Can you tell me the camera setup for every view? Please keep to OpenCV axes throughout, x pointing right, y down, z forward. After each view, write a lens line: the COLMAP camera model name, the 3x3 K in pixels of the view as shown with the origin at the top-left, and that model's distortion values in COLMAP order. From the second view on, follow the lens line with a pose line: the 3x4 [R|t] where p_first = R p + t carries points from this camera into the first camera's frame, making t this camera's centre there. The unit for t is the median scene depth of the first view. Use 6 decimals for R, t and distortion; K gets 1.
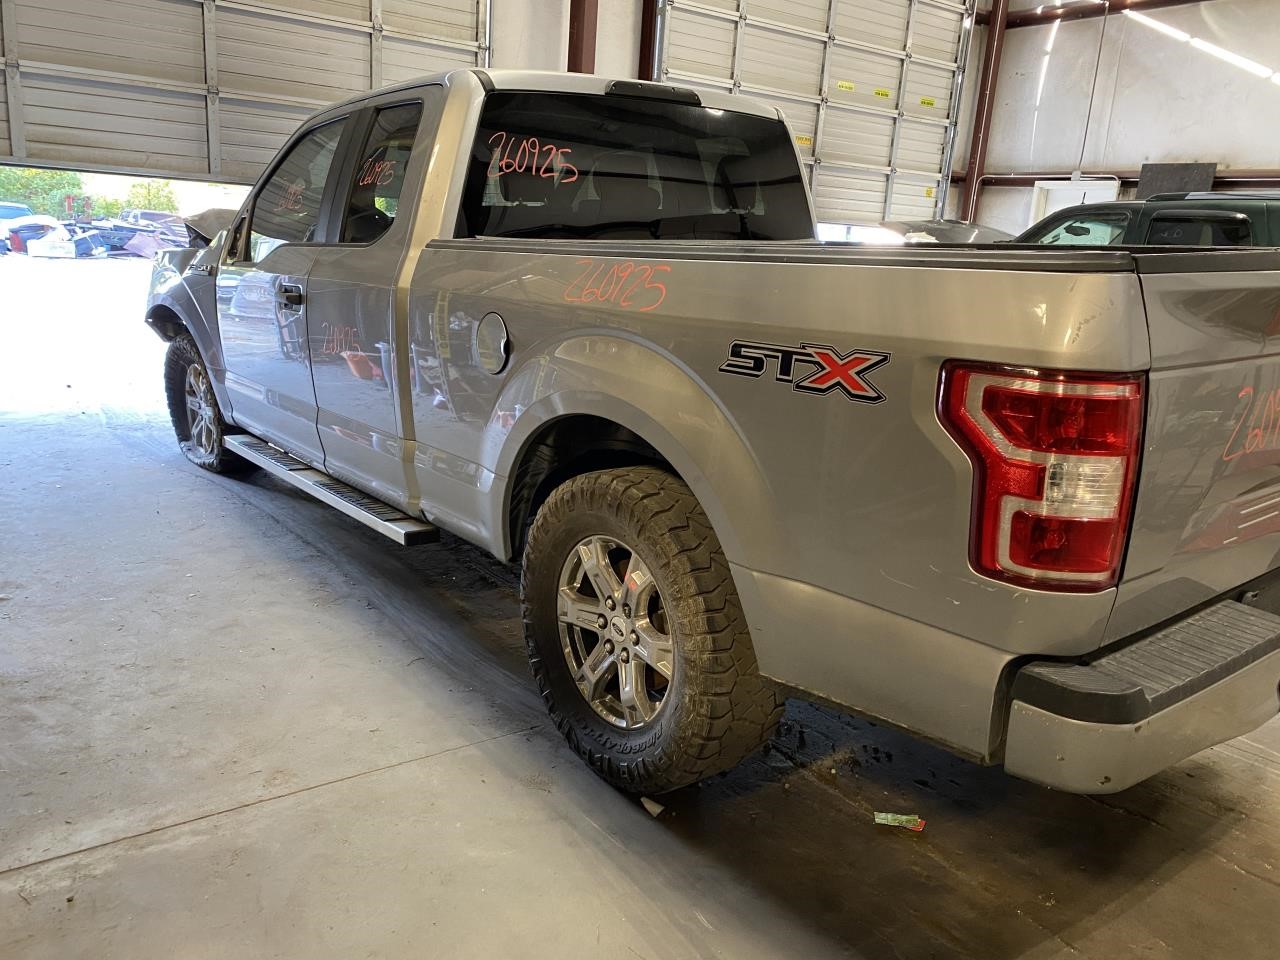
lens RADIAL K [[971.6, 0, 640.0], [0, 971.6, 480.0], [0, 0, 1]] dist [0.009677, -0.000170]
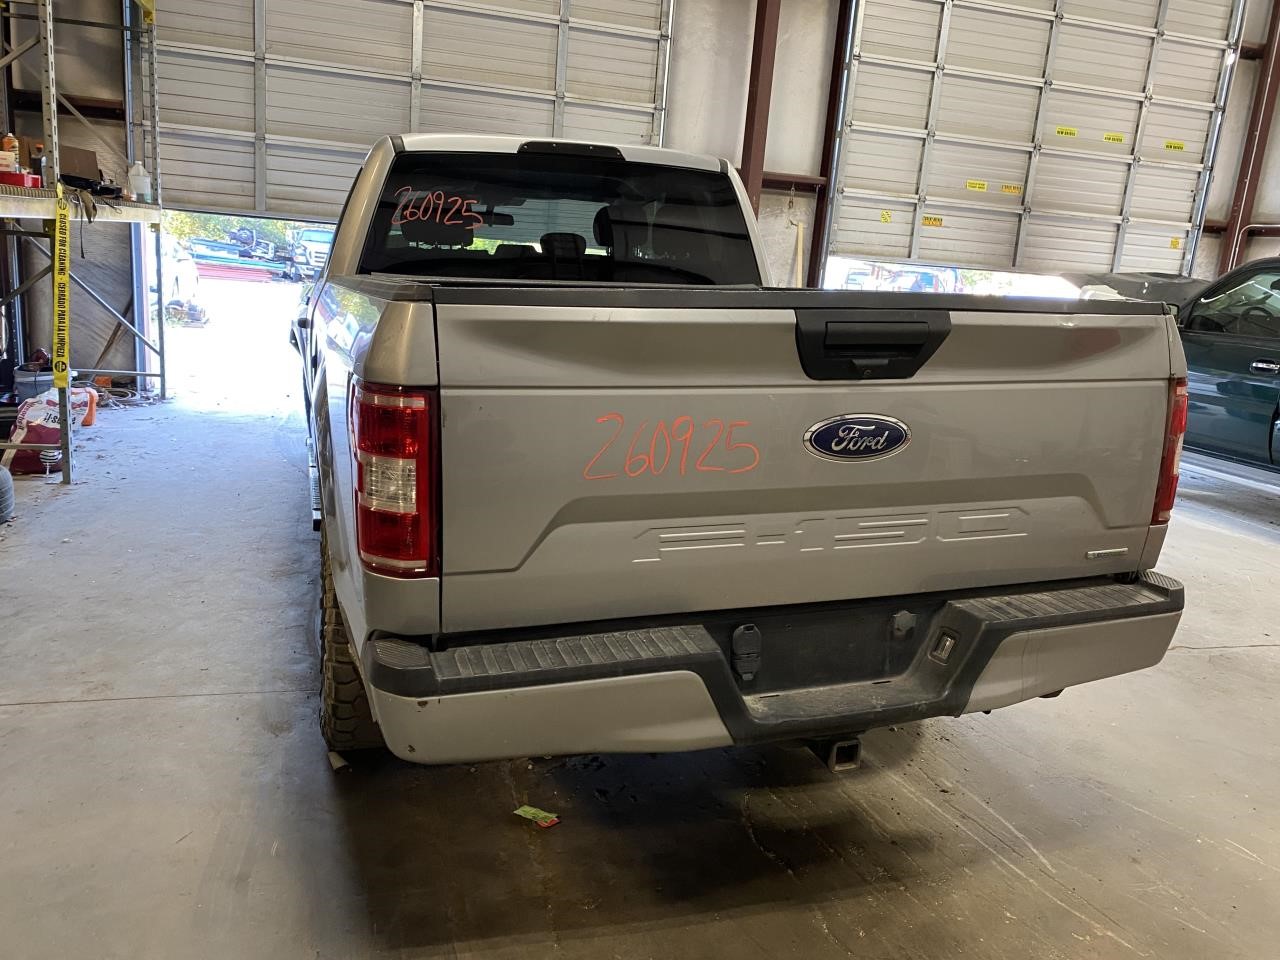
lens RADIAL K [[970.2, 0, 646.1], [0, 970.2, 472.2], [0, 0, 1]] dist [0.008858, -0.004056]
pose [[0.944694, 0.080843, -0.317832, 0.204285], [-0.098246, 0.994394, -0.039086, 0.001432], [0.312890, 0.068151, 0.947341, 0.000366]]
